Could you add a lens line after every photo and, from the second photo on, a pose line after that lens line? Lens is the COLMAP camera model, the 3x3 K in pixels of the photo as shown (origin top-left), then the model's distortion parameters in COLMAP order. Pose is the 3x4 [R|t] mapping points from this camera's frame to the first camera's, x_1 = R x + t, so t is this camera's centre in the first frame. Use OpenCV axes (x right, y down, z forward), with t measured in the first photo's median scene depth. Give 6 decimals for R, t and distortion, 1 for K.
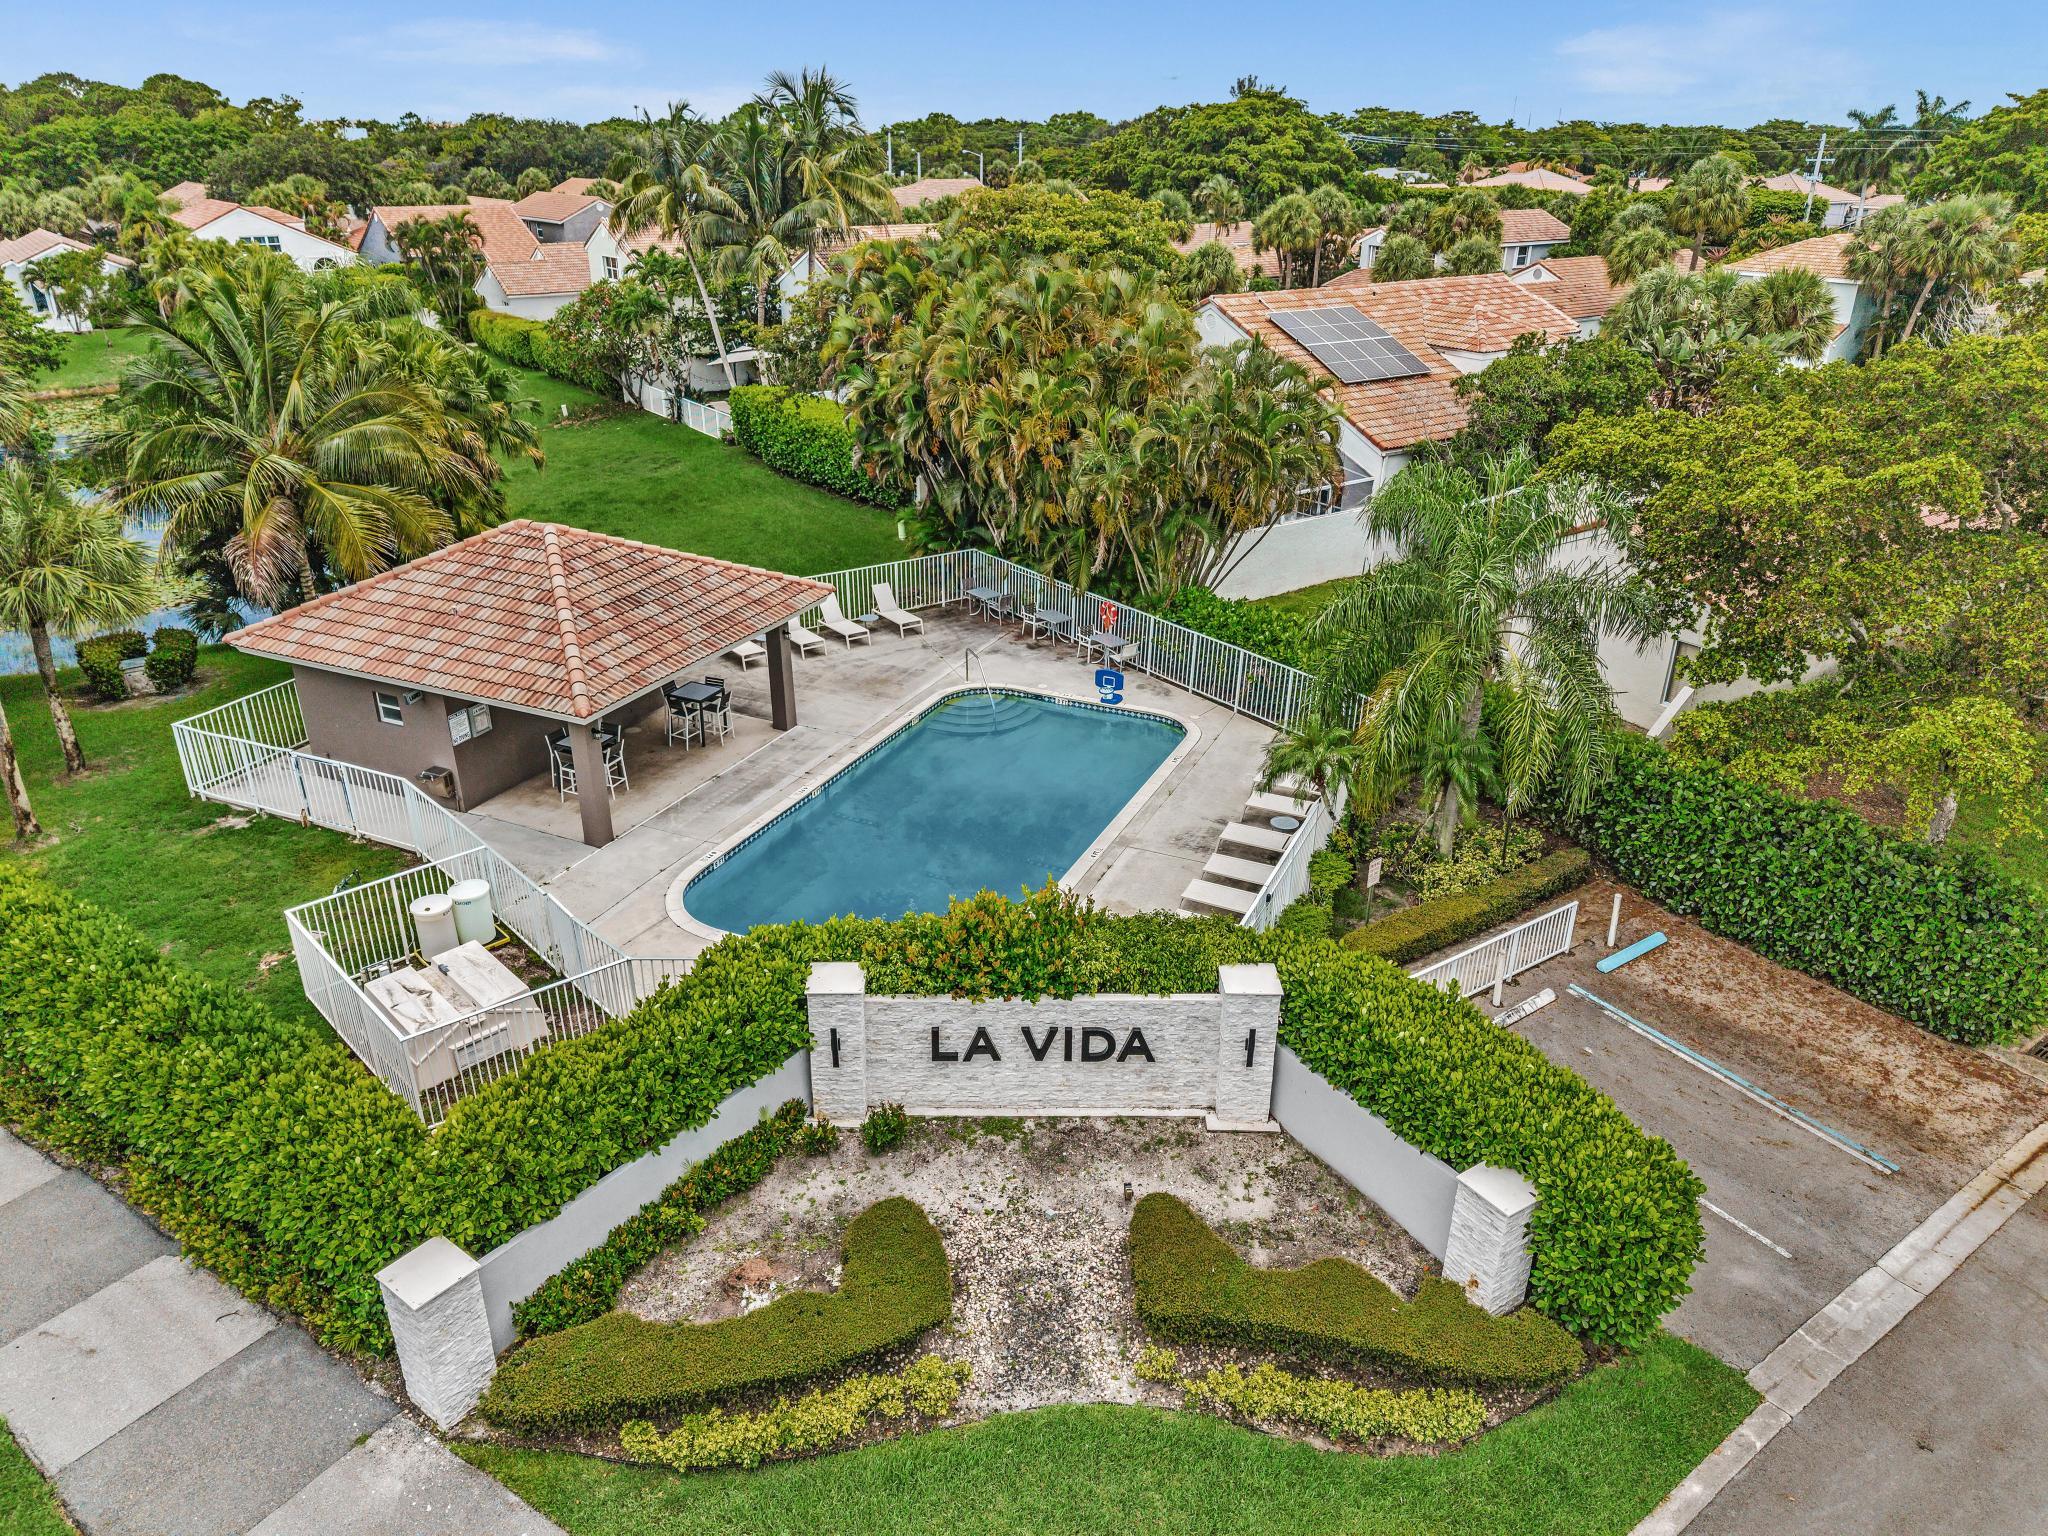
lens RADIAL K [[1430.7, 0, 1024.0], [0, 1430.7, 768.0], [0, 0, 1]] dist [0.110573, -0.142257]
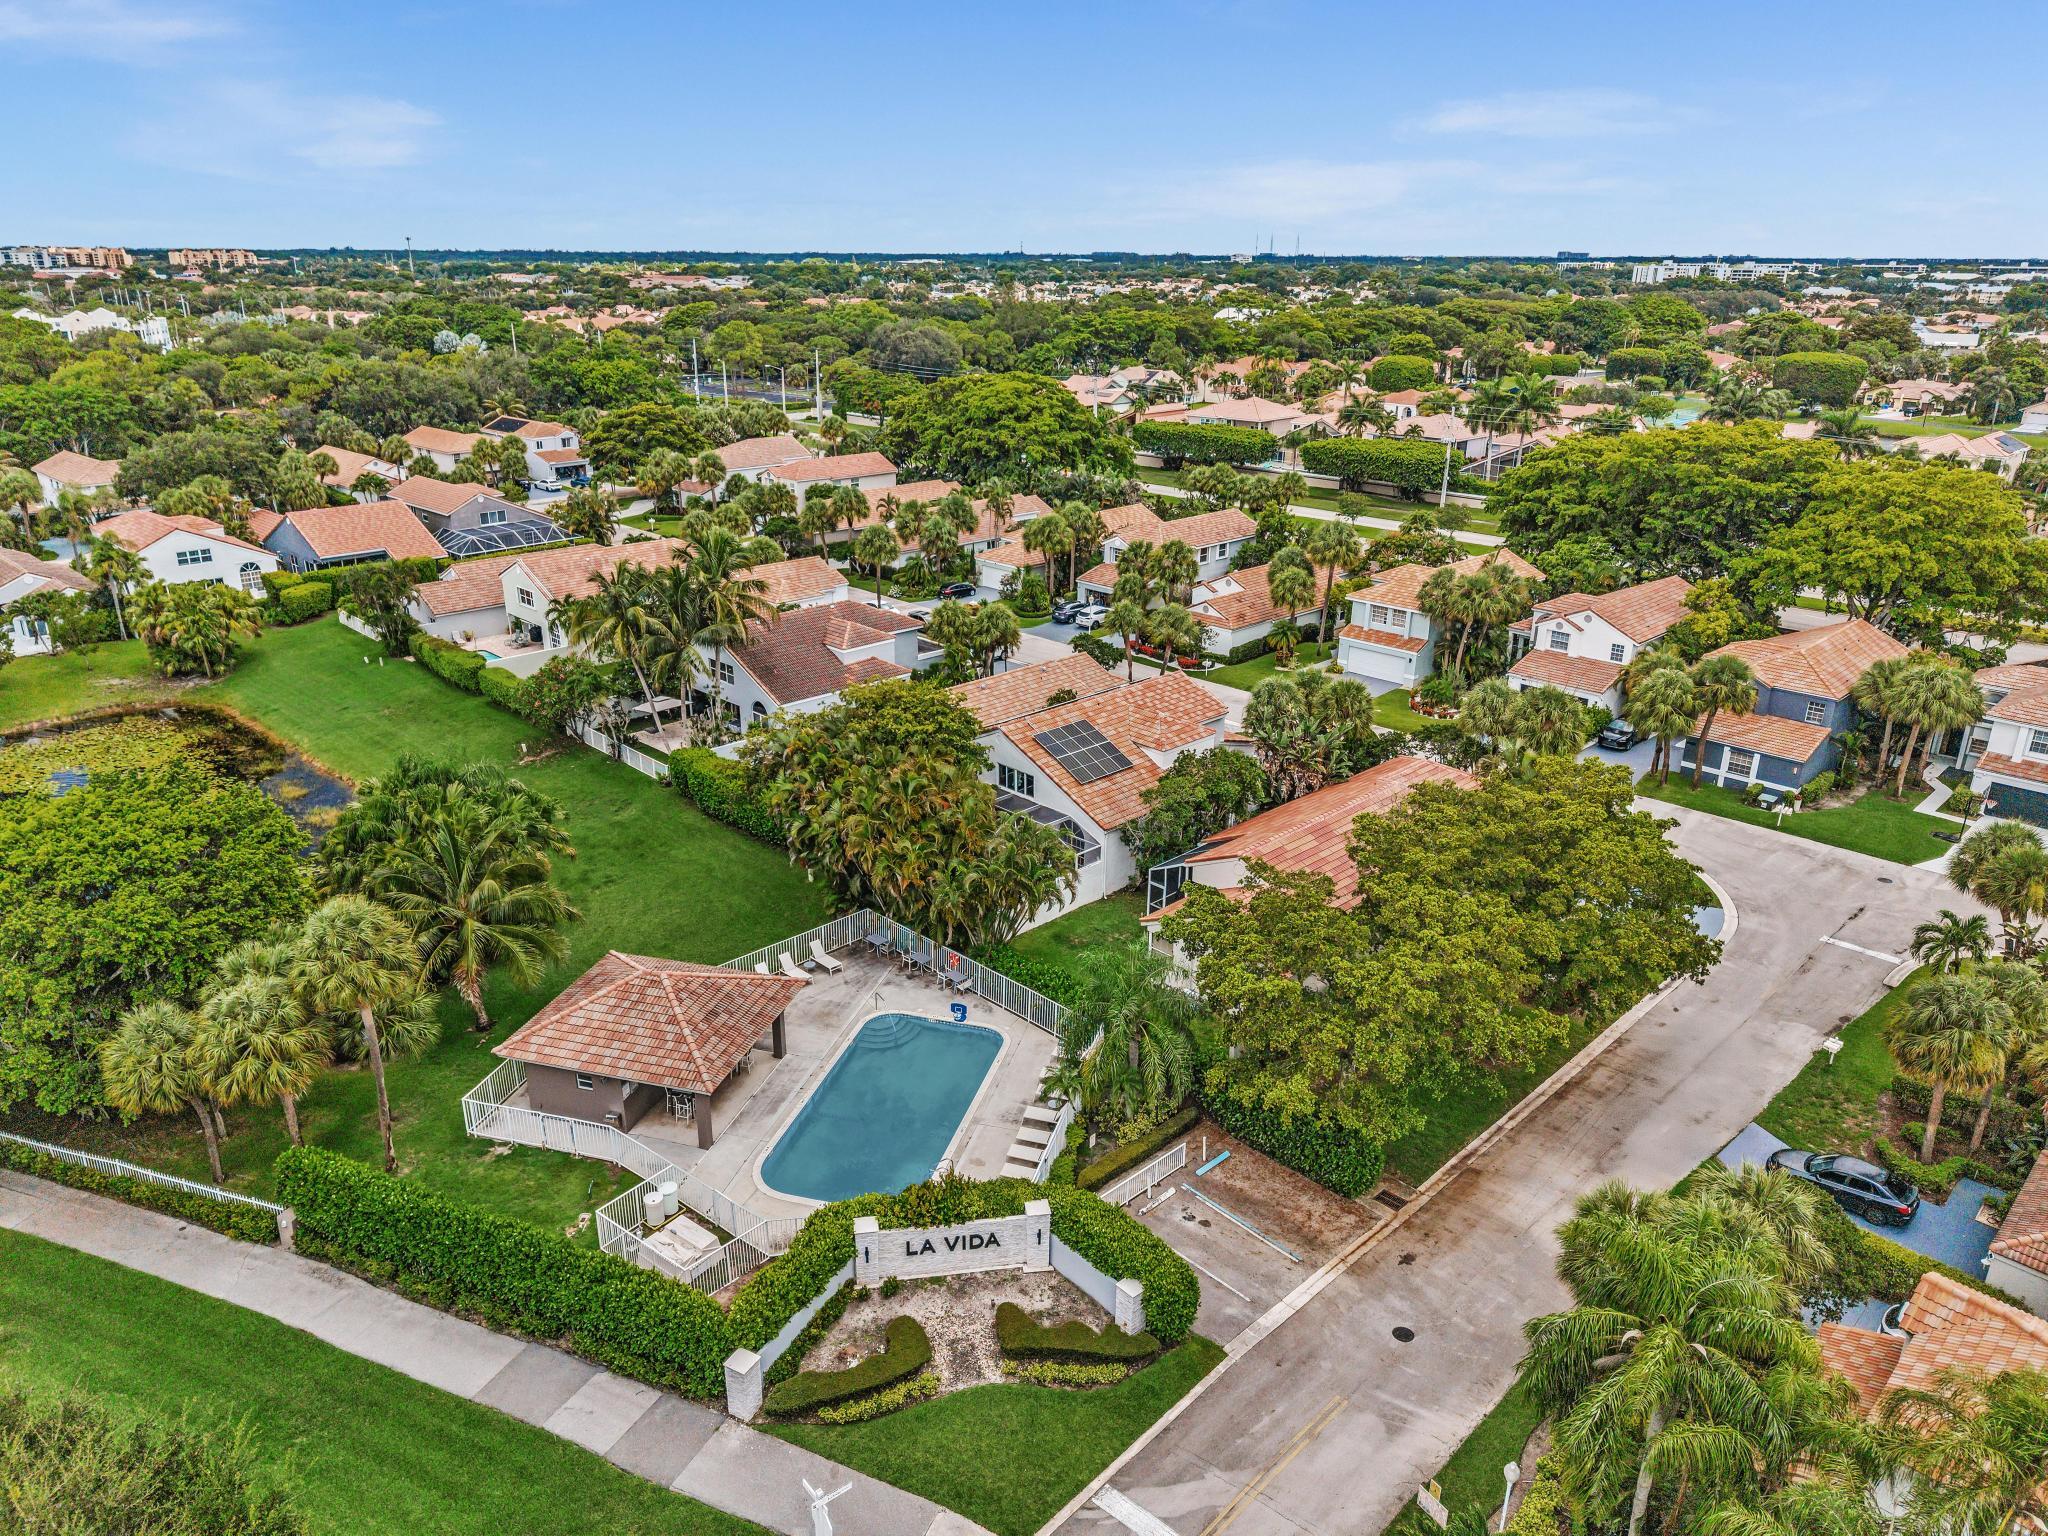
lens RADIAL K [[1431.1, 0, 1024.0], [0, 1431.1, 768.0], [0, 0, 1]] dist [0.088341, -0.118957]
pose [[0.989370, -0.056989, 0.133786, -0.144608], [0.065331, 0.996129, -0.058812, -0.439648], [-0.129917, 0.066927, 0.989264, -1.417831]]
